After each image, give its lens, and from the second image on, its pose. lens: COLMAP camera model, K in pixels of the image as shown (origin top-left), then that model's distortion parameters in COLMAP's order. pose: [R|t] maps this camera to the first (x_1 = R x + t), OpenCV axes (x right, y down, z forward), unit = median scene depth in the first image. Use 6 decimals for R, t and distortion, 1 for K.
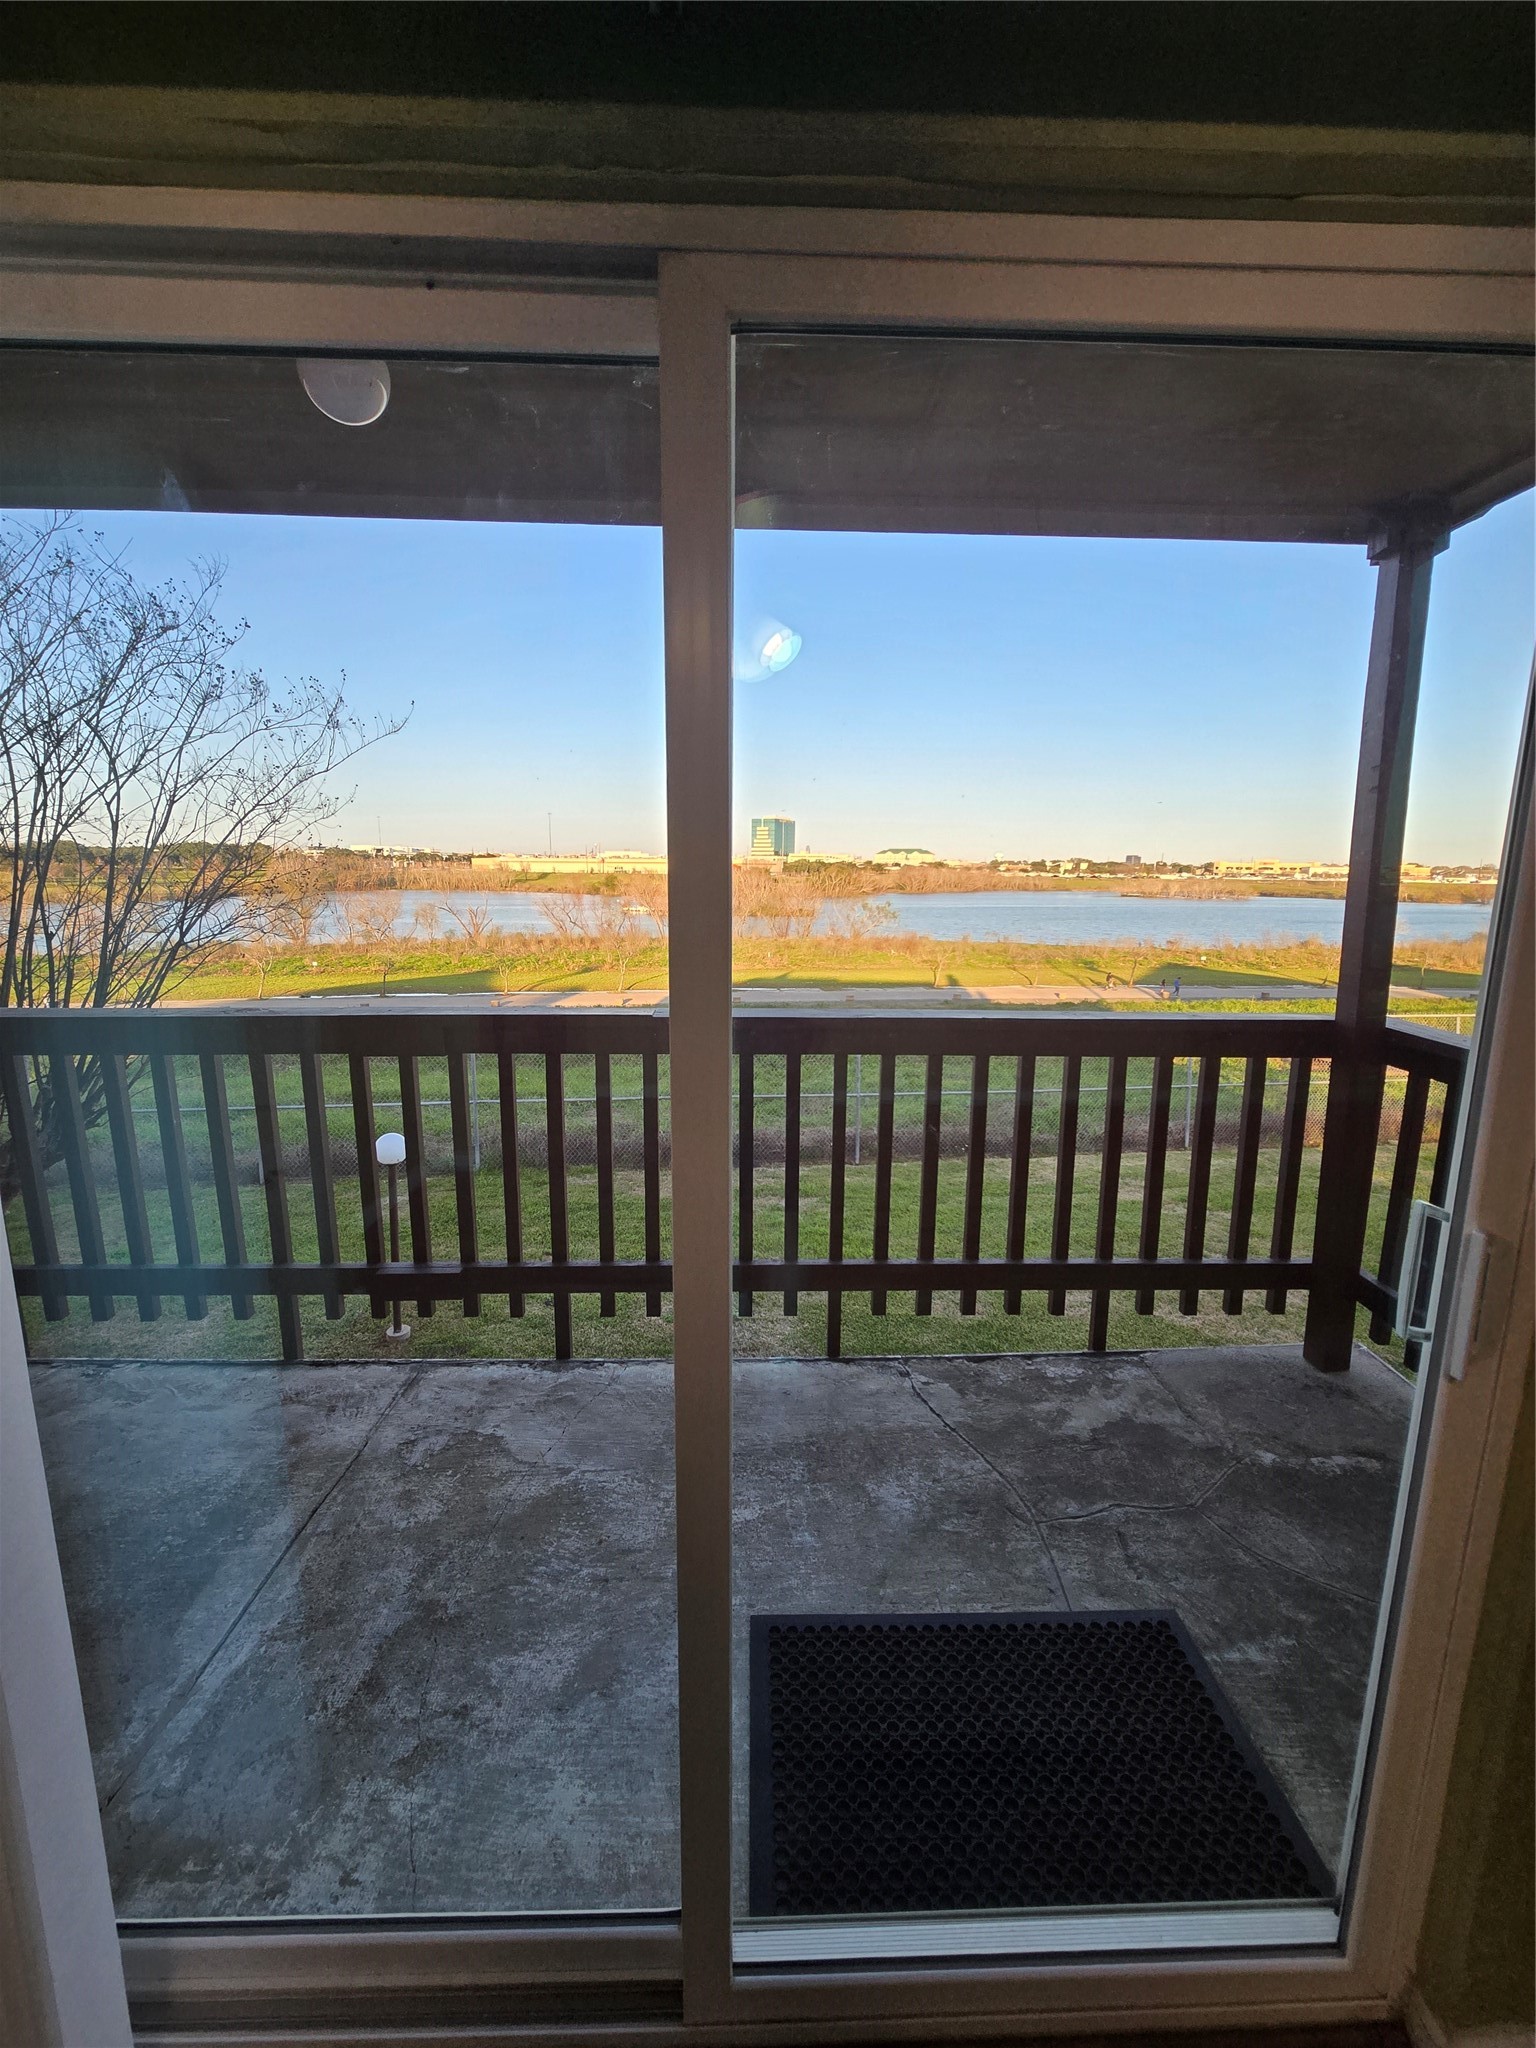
lens RADIAL K [[830.1, 0, 771.7], [0, 830.1, 1016.0], [0, 0, 1]] dist [0.004081, -0.005252]
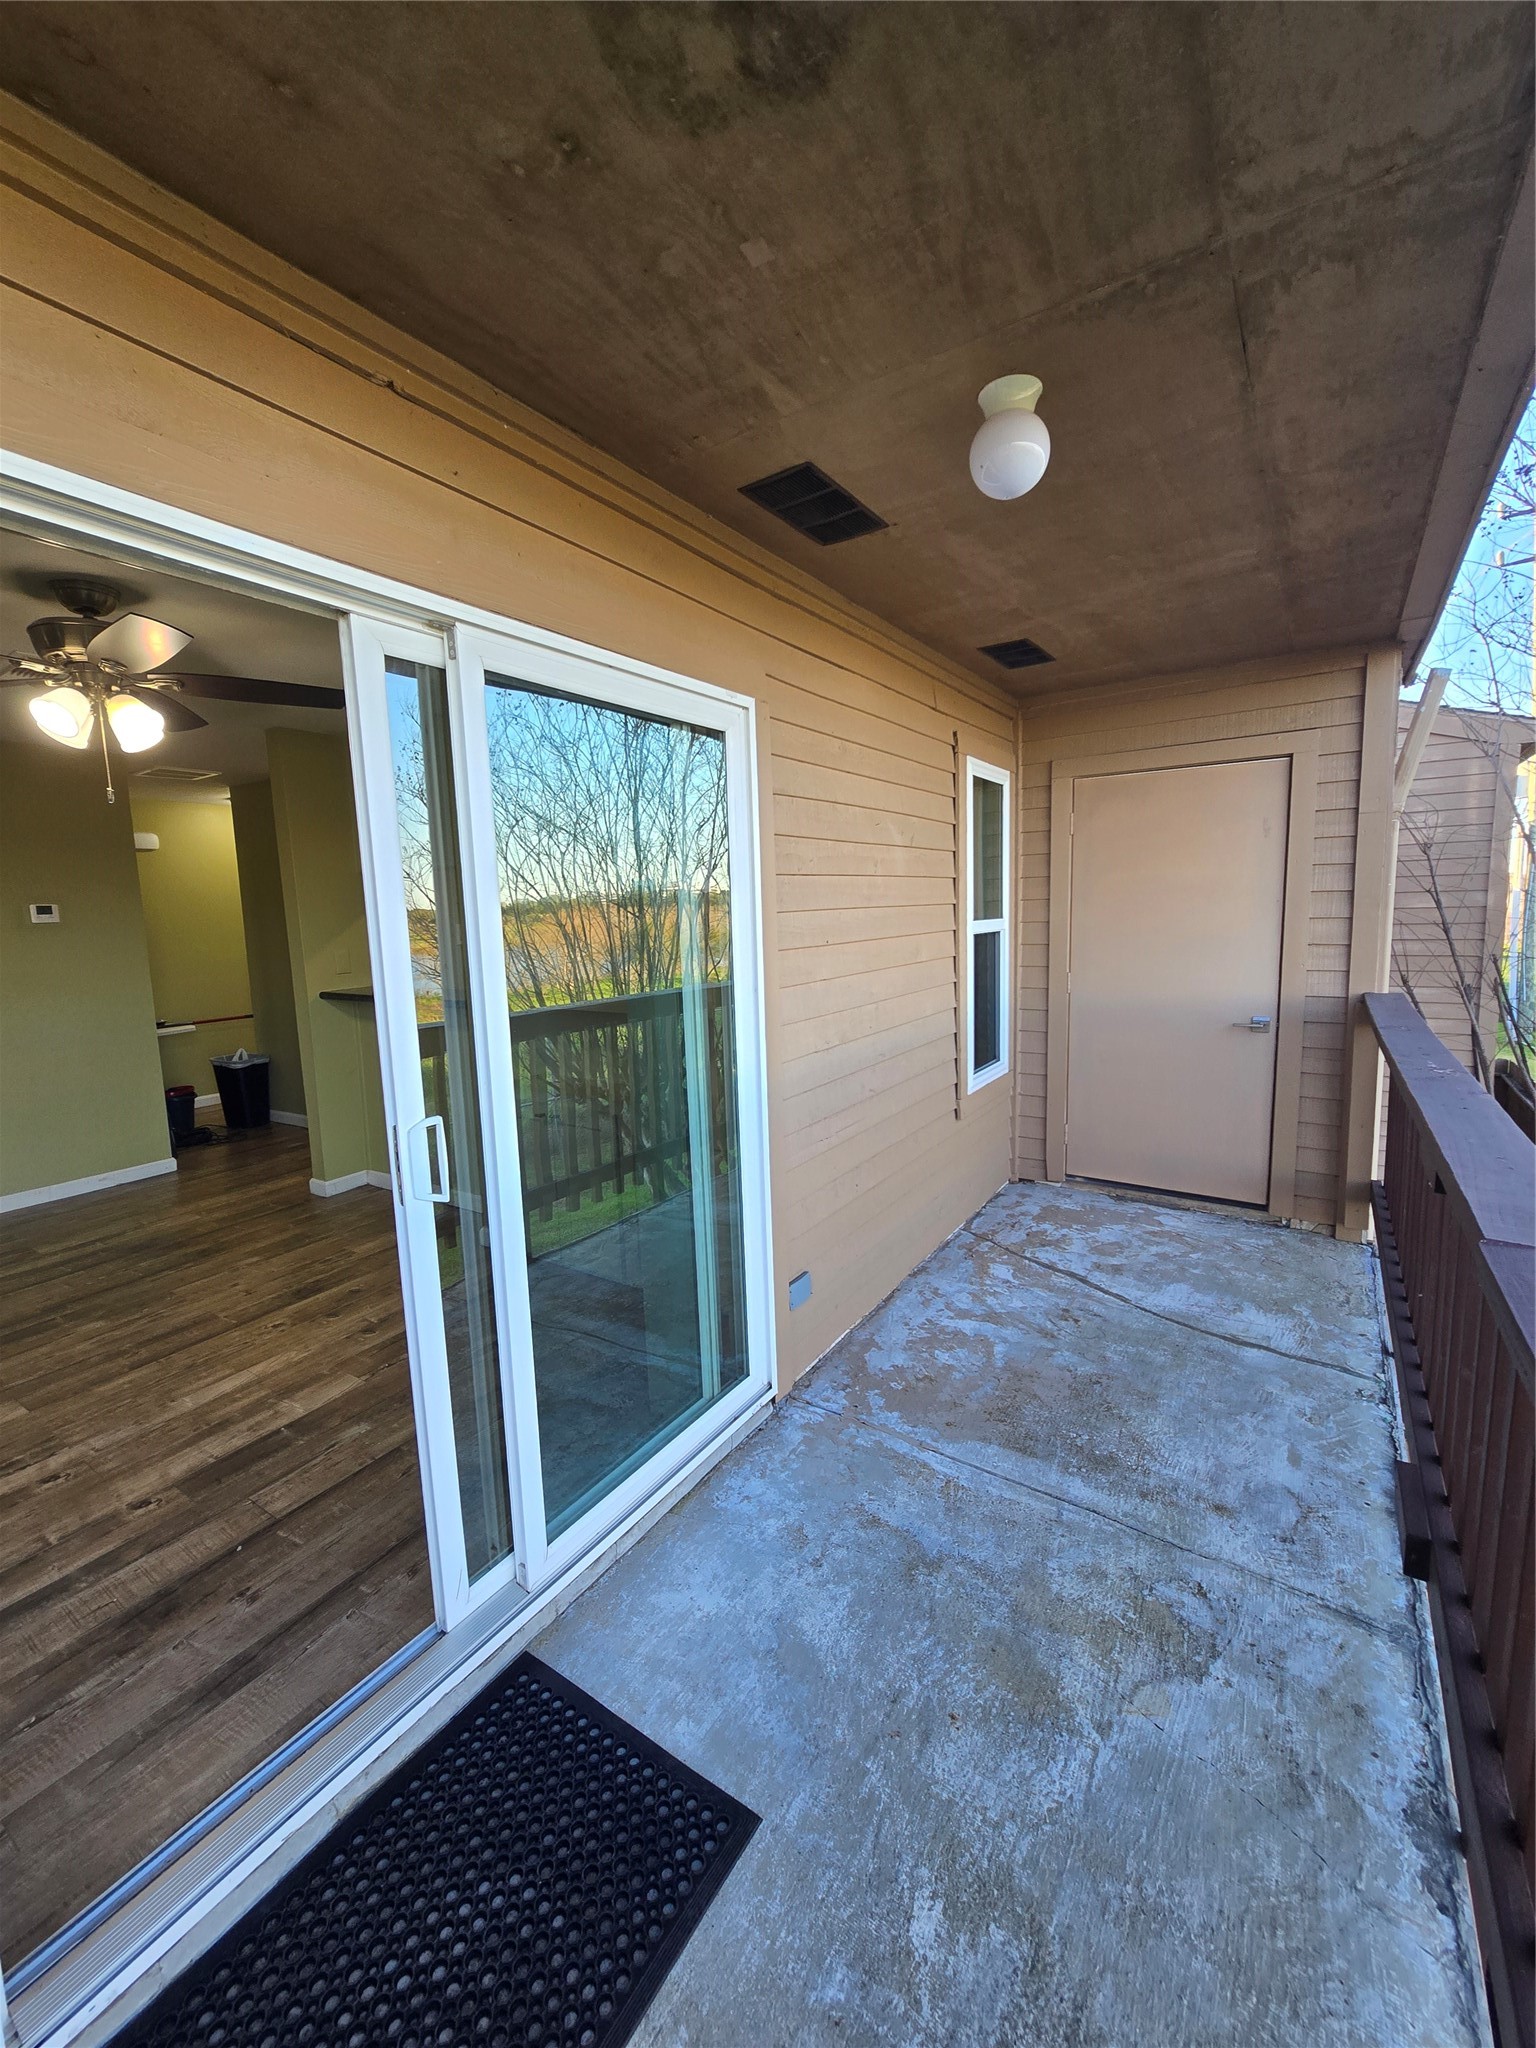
lens RADIAL K [[841.7, 0, 773.9], [0, 841.7, 1013.4], [0, 0, 1]] dist [0.000520, -0.000100]
pose [[-0.565144, 0.113761, -0.817111, 0.367366], [-0.119339, 0.968757, 0.217413, -0.153179], [0.816315, 0.220383, -0.533911, 0.840100]]
